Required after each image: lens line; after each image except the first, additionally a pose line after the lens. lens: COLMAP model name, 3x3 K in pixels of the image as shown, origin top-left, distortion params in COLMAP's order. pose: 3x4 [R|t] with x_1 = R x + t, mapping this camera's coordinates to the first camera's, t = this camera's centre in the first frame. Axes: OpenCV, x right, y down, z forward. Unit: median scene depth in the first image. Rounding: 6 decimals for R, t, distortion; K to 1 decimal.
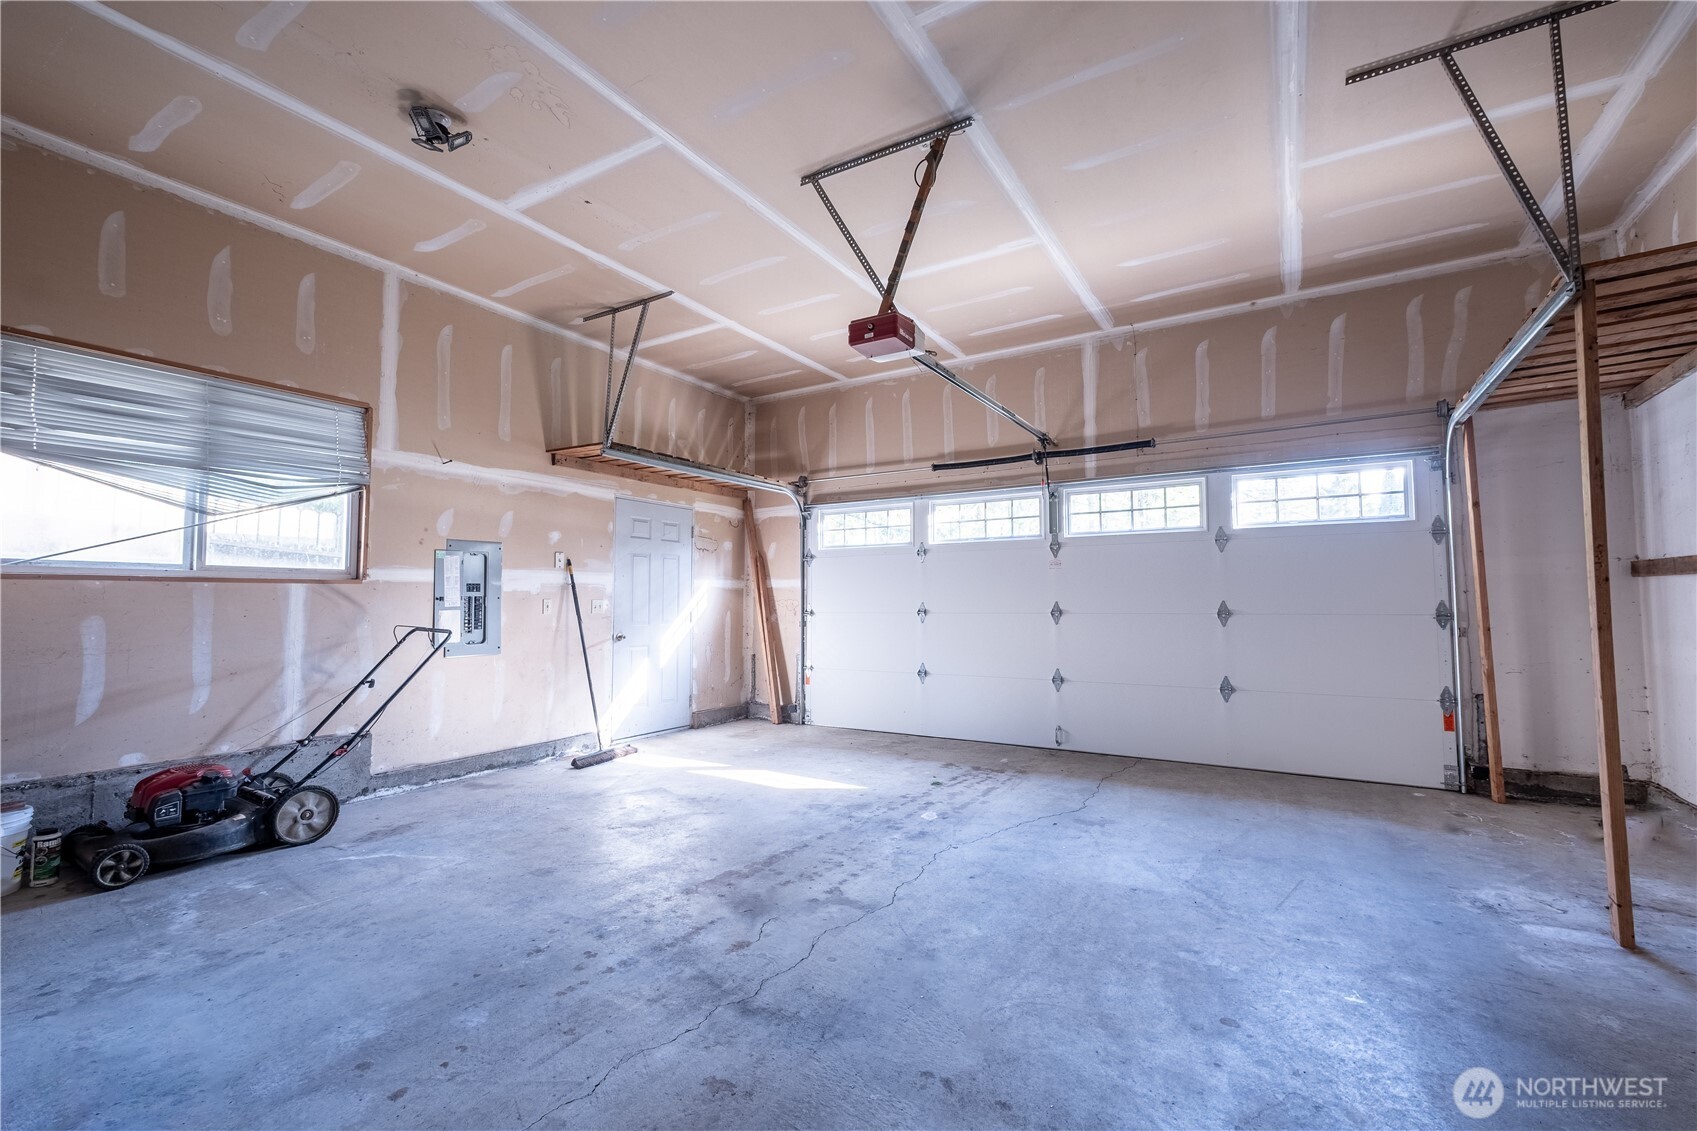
lens RADIAL K [[719.6, 0, 851.2], [0, 719.6, 565.5], [0, 0, 1]] dist [0.006947, -0.000806]
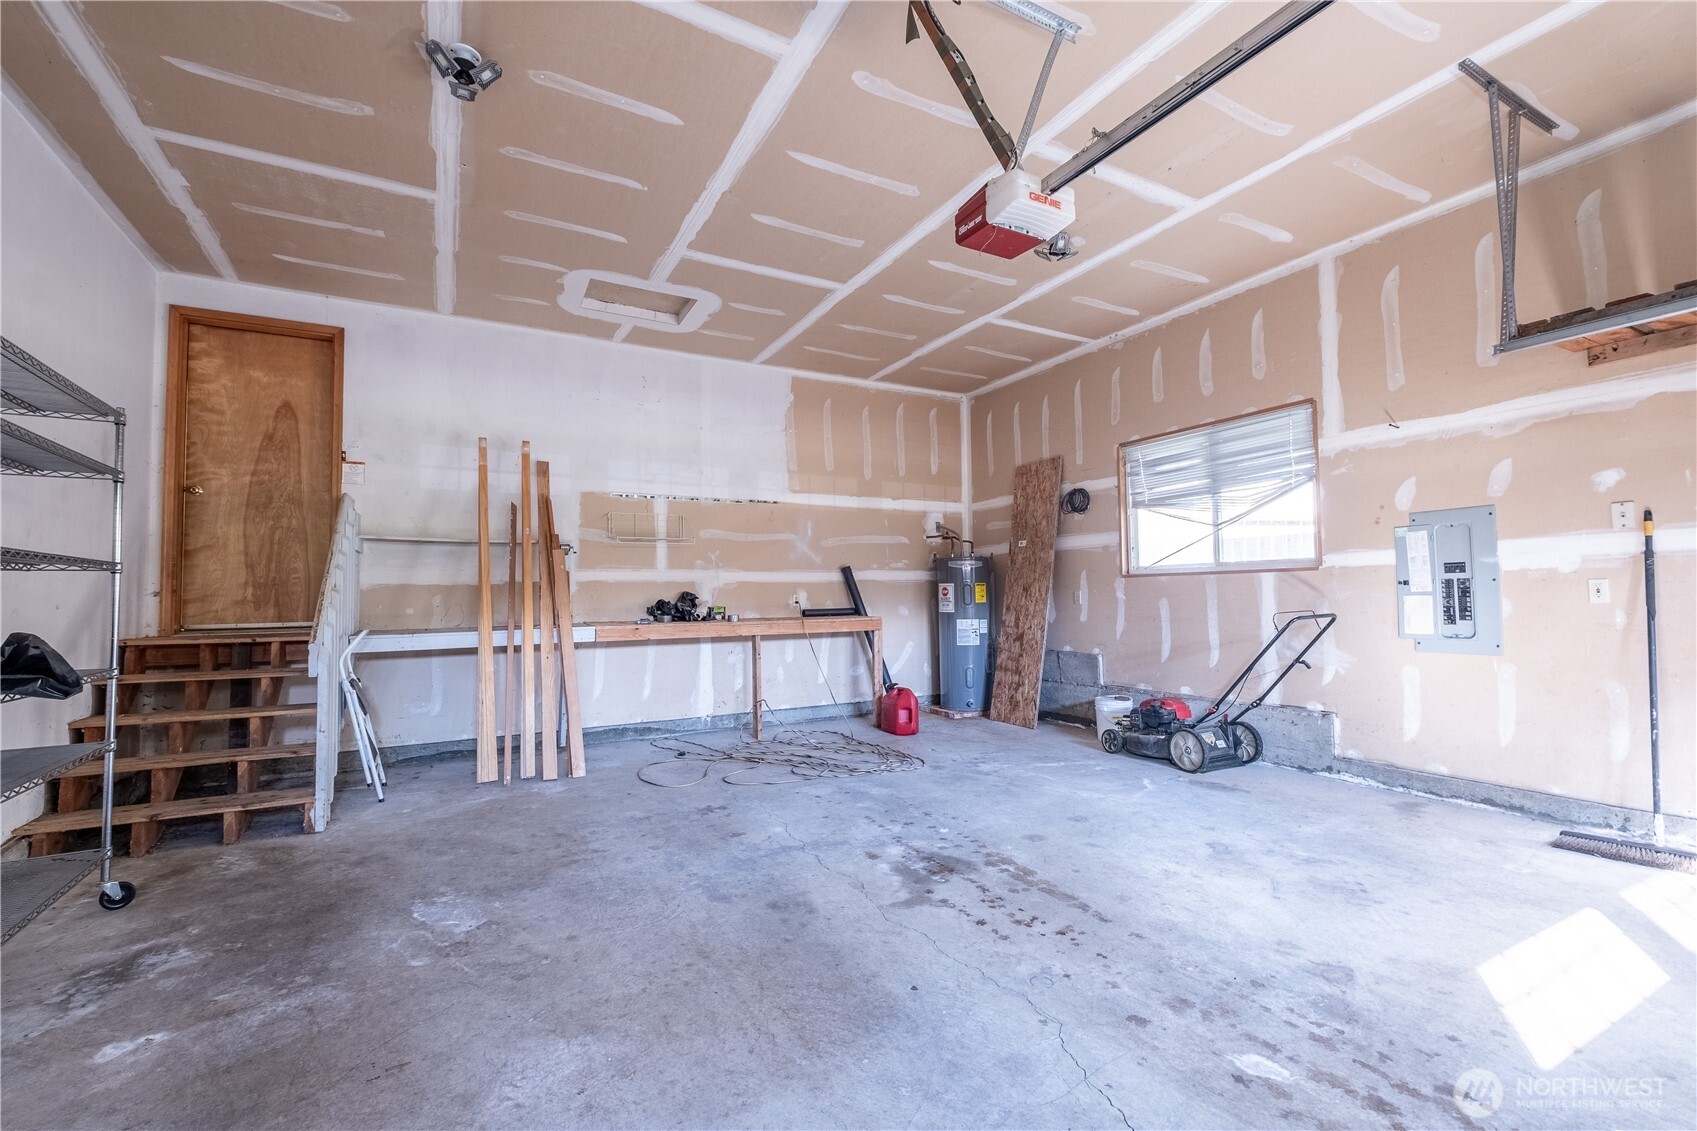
lens RADIAL K [[719.6, 0, 851.2], [0, 719.6, 565.5], [0, 0, 1]] dist [0.006947, -0.000806]
pose [[-0.492677, -0.026147, -0.869819, 0.611617], [0.059757, 0.996173, -0.063792, 0.048166], [0.868158, -0.083407, -0.489229, 0.988933]]
